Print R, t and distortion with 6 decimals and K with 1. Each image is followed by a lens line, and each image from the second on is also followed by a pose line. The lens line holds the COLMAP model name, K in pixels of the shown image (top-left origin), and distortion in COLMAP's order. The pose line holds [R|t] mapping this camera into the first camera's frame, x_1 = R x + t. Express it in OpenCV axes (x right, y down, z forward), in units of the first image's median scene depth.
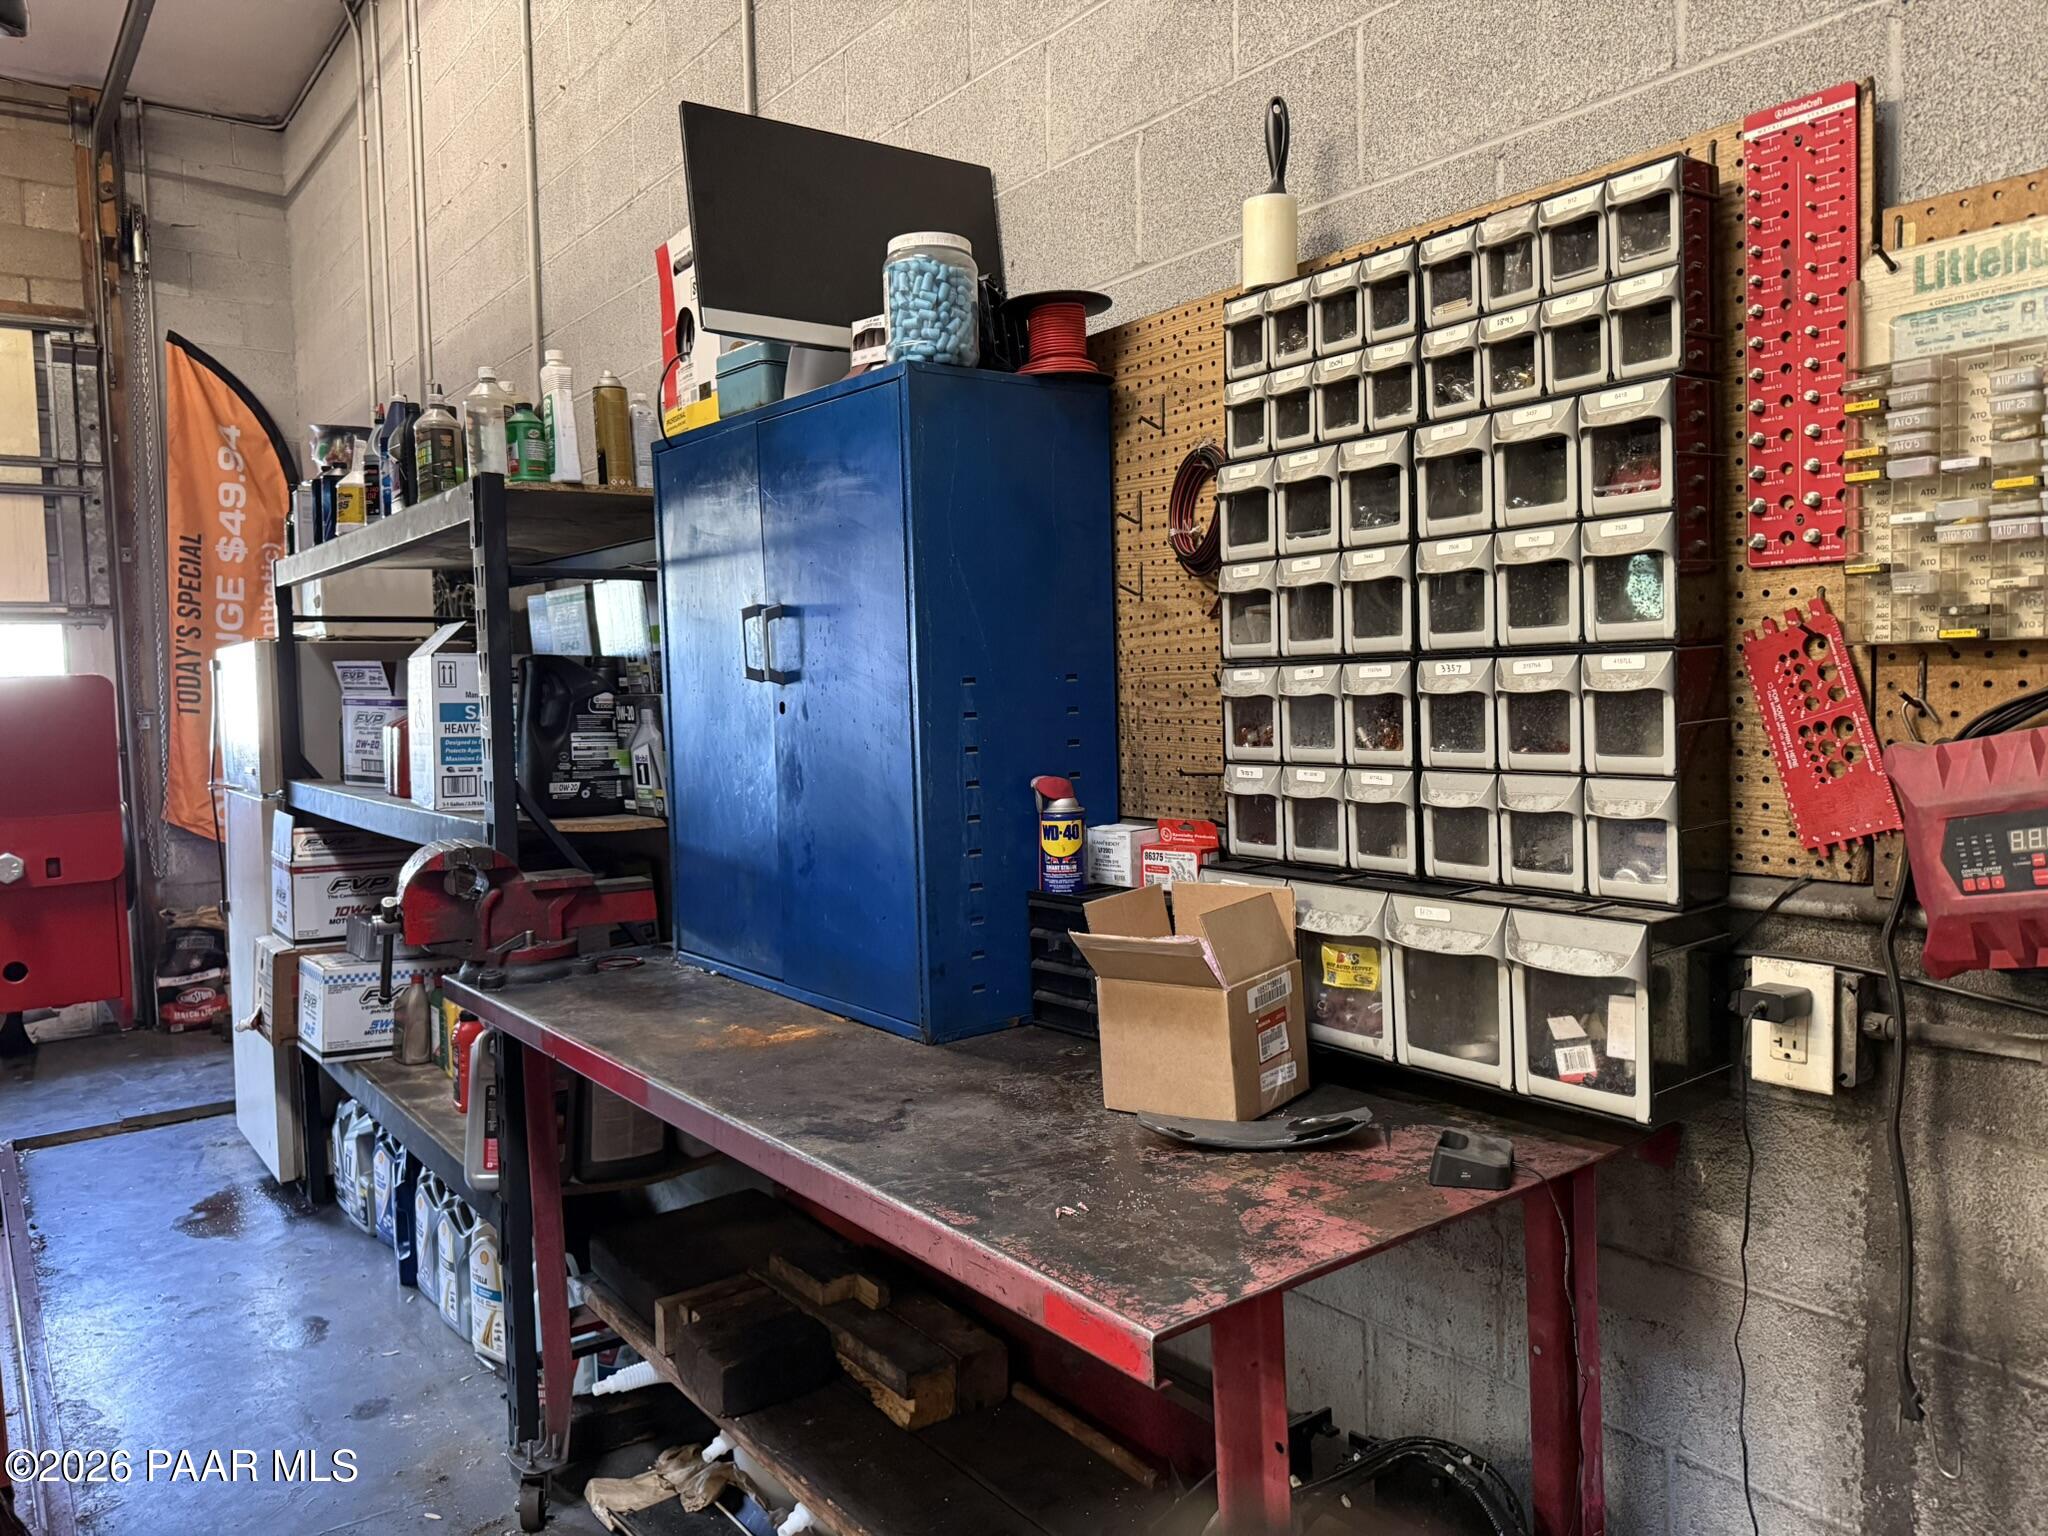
lens RADIAL K [[1425.5, 0, 1024.0], [0, 1425.5, 768.0], [0, 0, 1]] dist [0.065680, -0.090609]
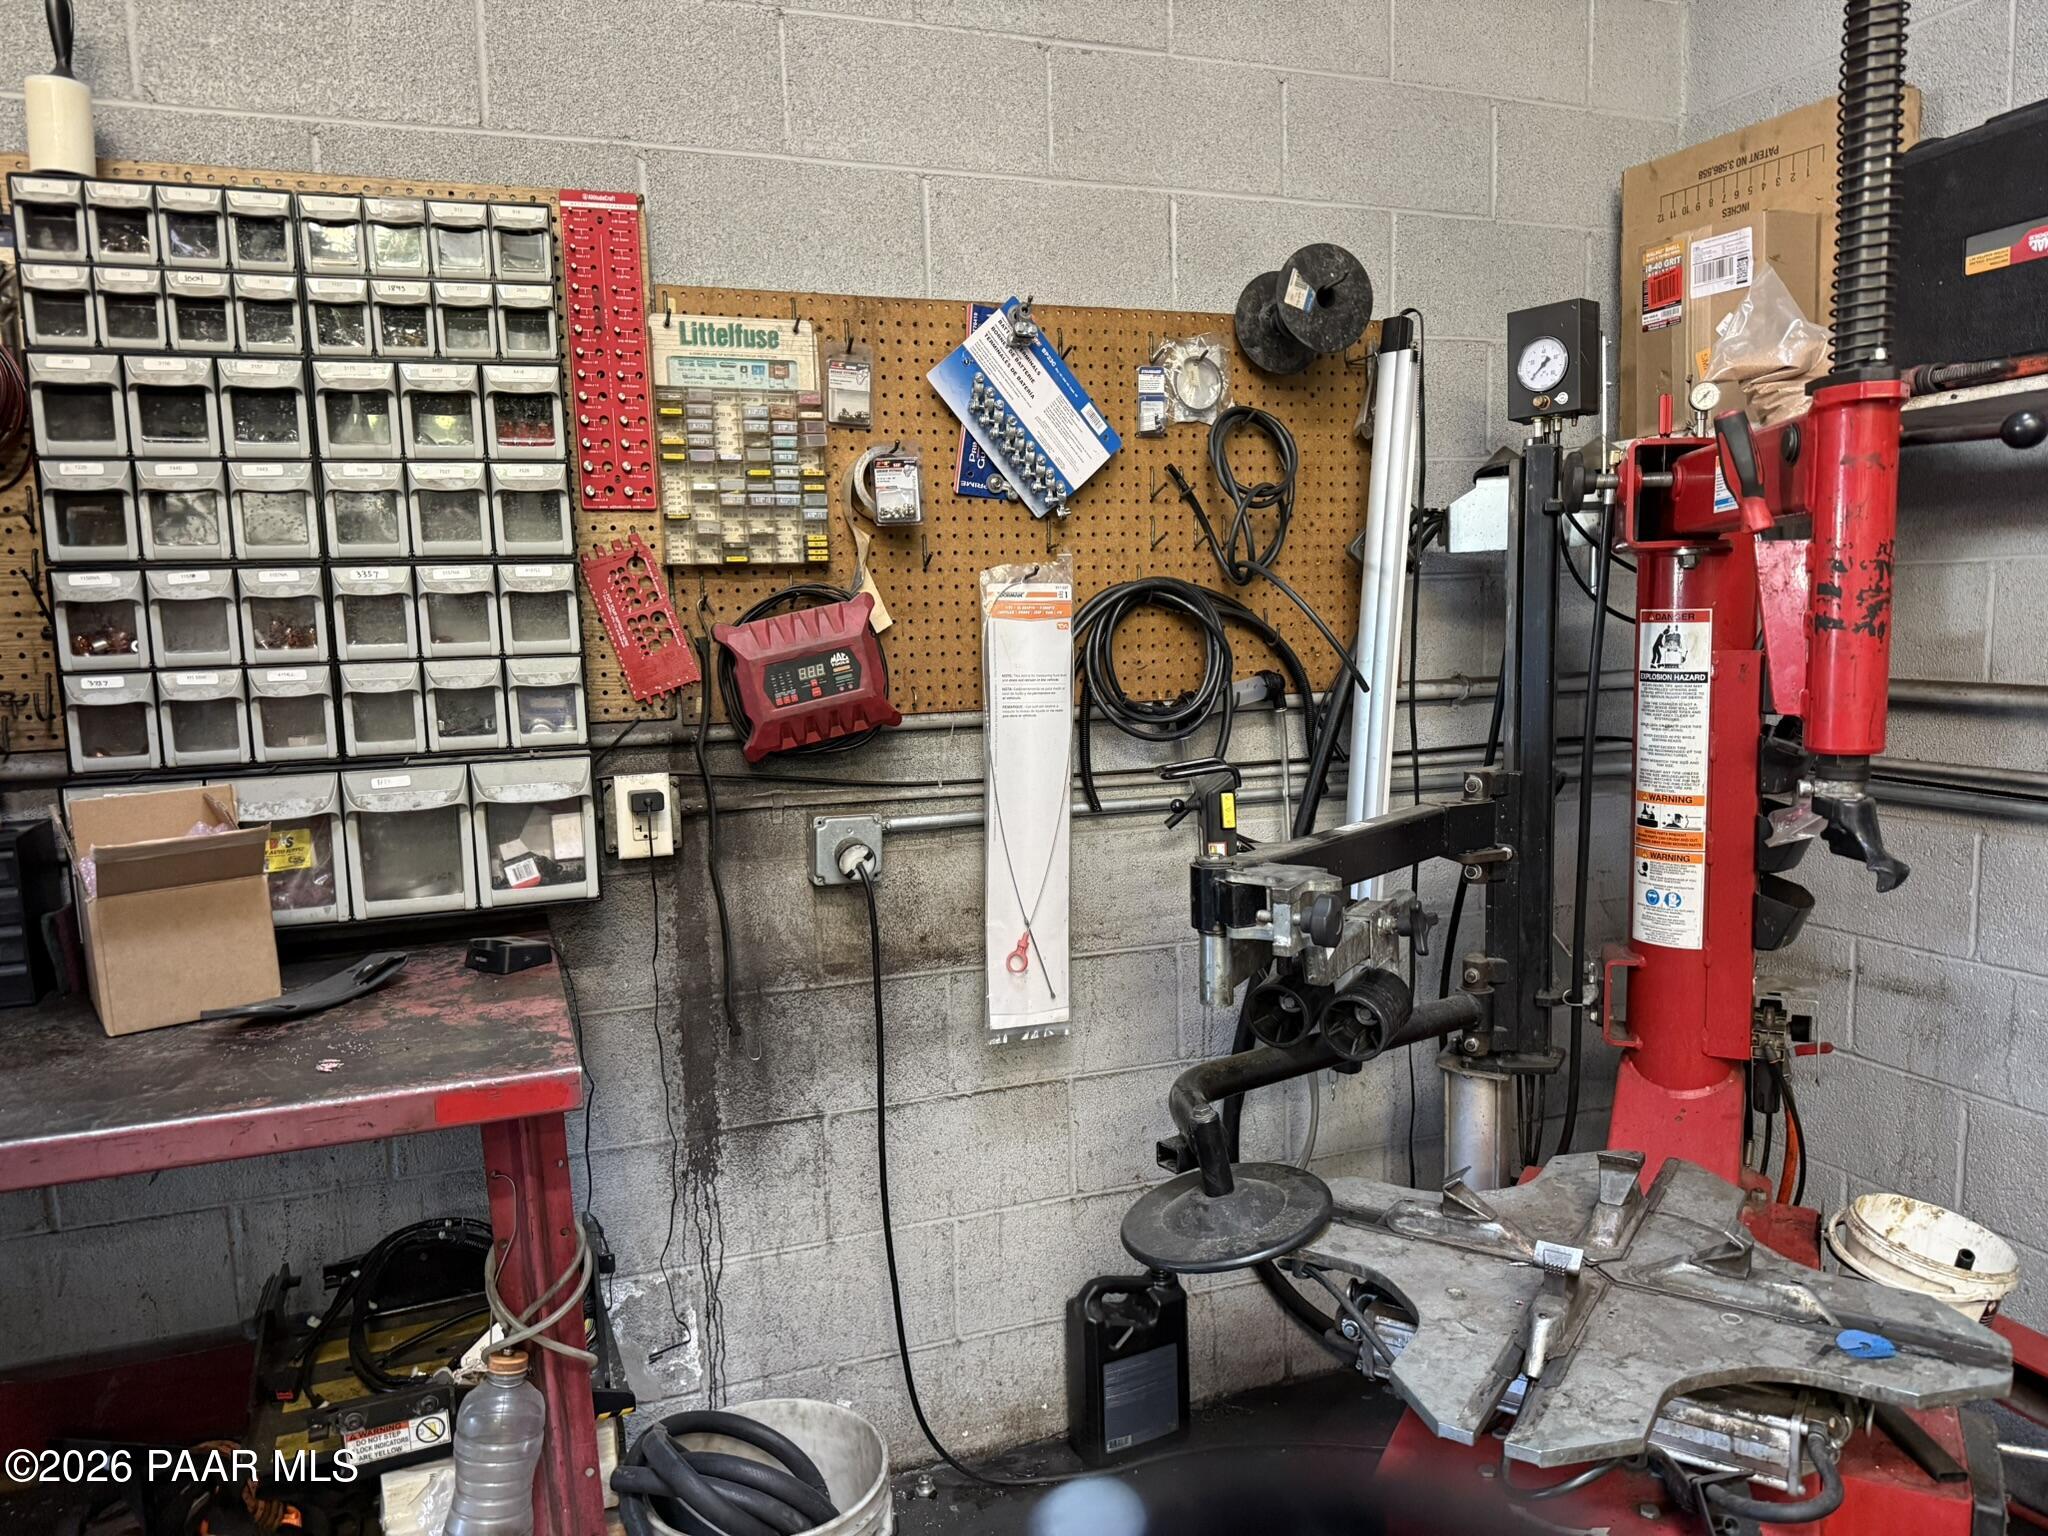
lens RADIAL K [[1416.6, 0, 1029.8], [0, 1416.6, 779.5], [0, 0, 1]] dist [0.124907, -0.220269]
pose [[0.278401, -0.097747, 0.955478, -0.775925], [0.076167, 0.993922, 0.079487, 0.050345], [-0.957440, 0.050646, 0.284154, 0.178555]]
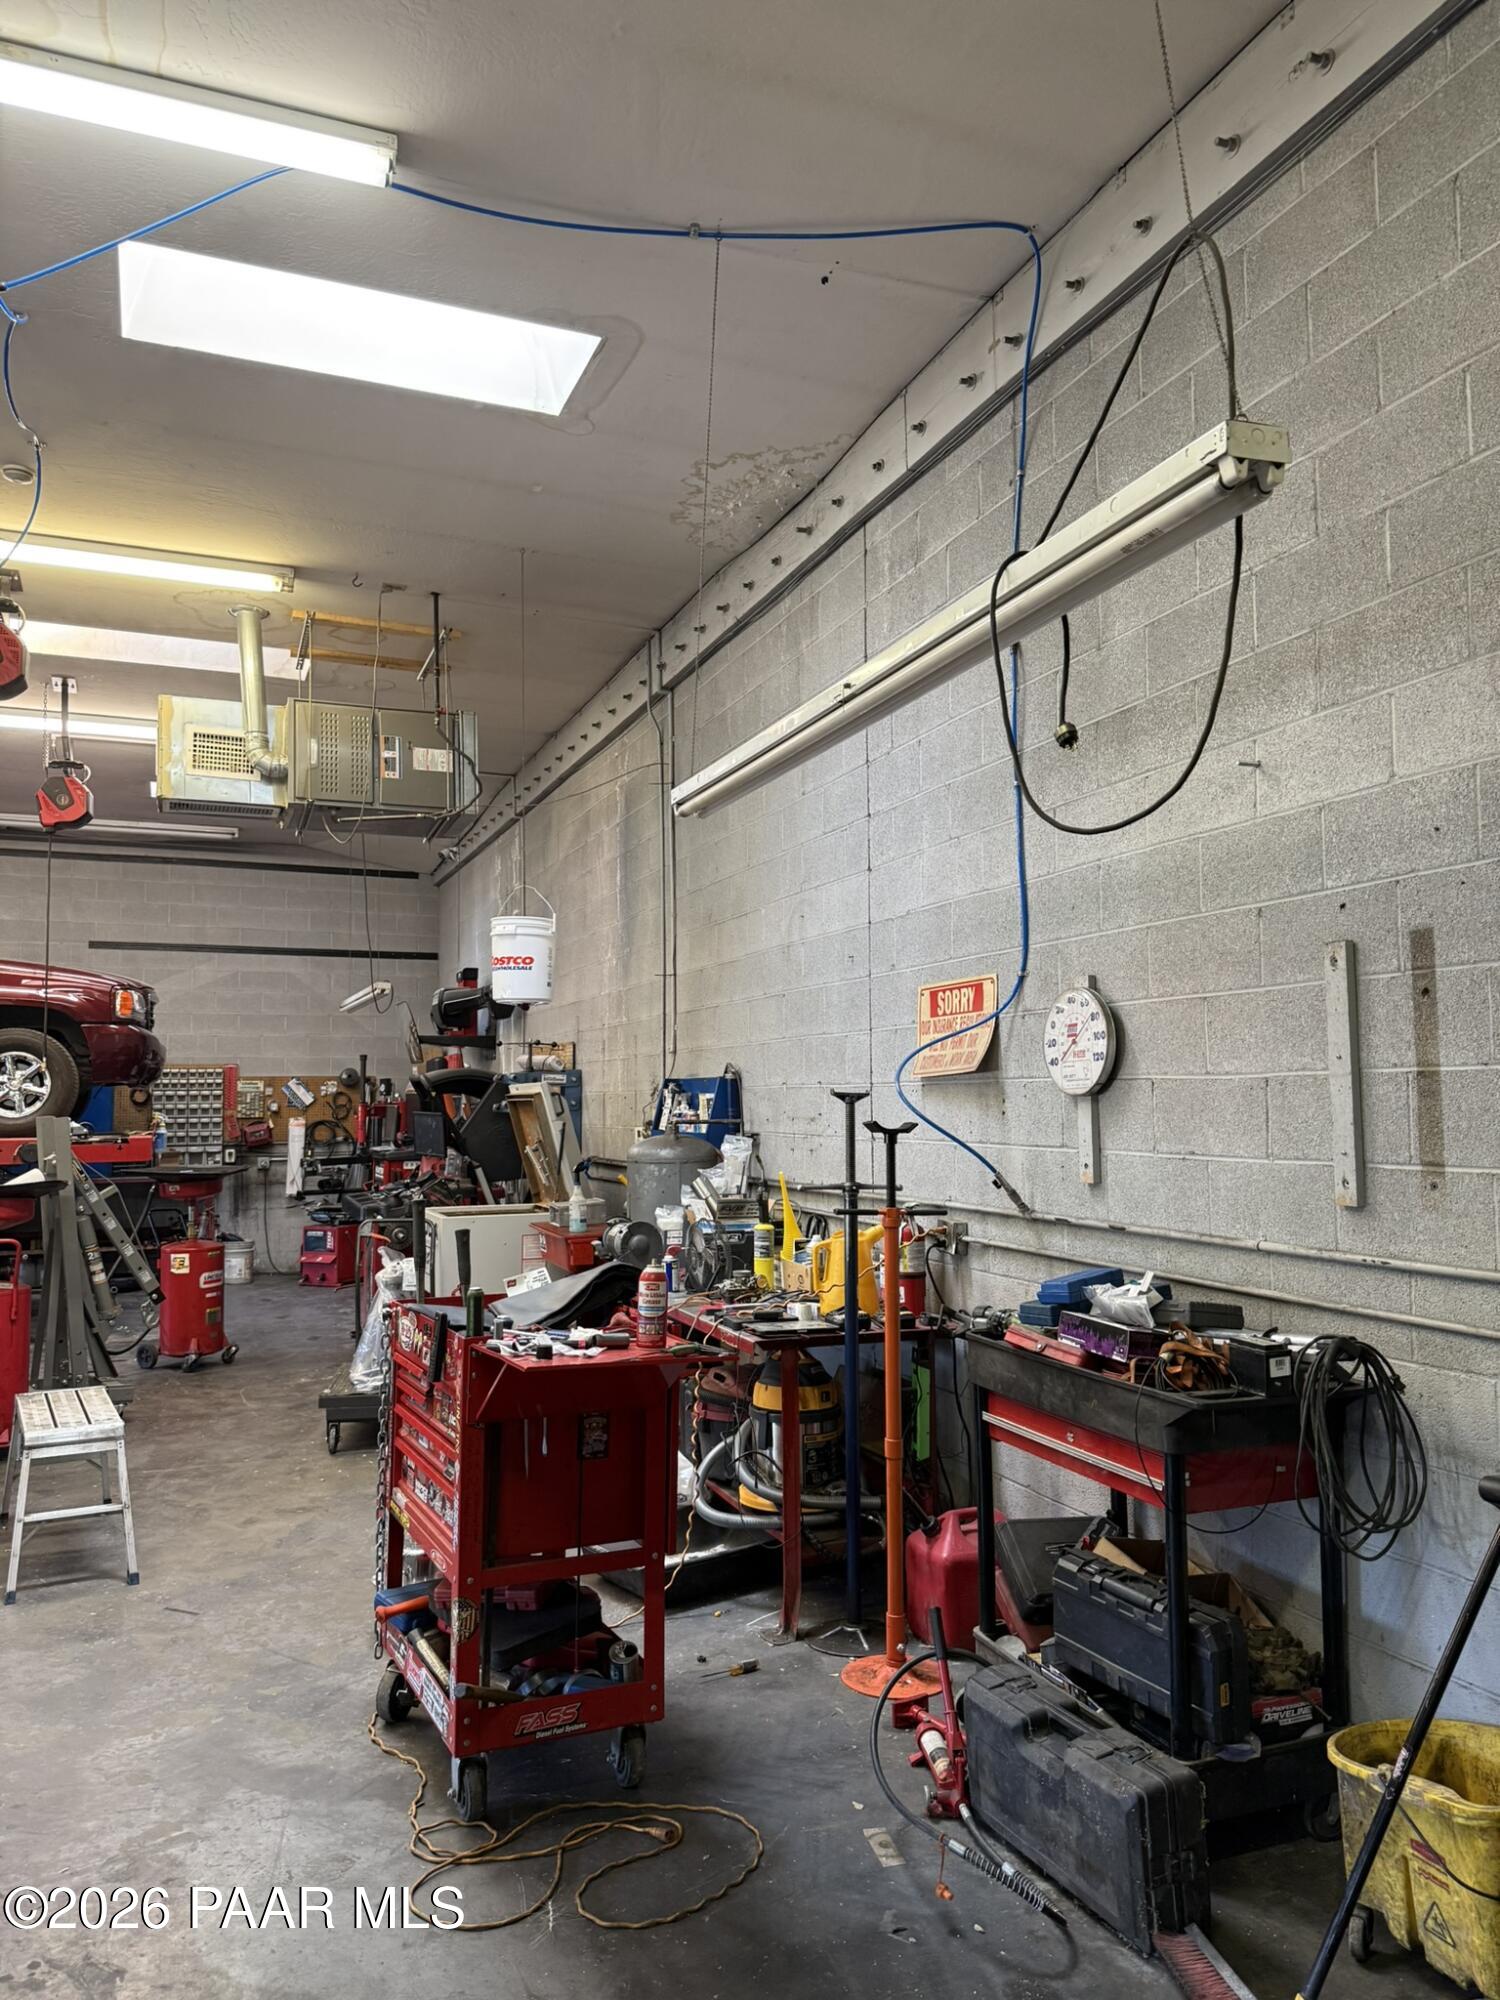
lens RADIAL K [[1389.9, 0, 752.6], [0, 1389.9, 1006.0], [0, 0, 1]] dist [0.154529, -0.326914]
pose [[0.249909, 0.088935, 0.964176, -7.926078], [0.059863, 0.992449, -0.107059, 0.404144], [-0.966417, 0.084474, 0.242698, -4.860011]]
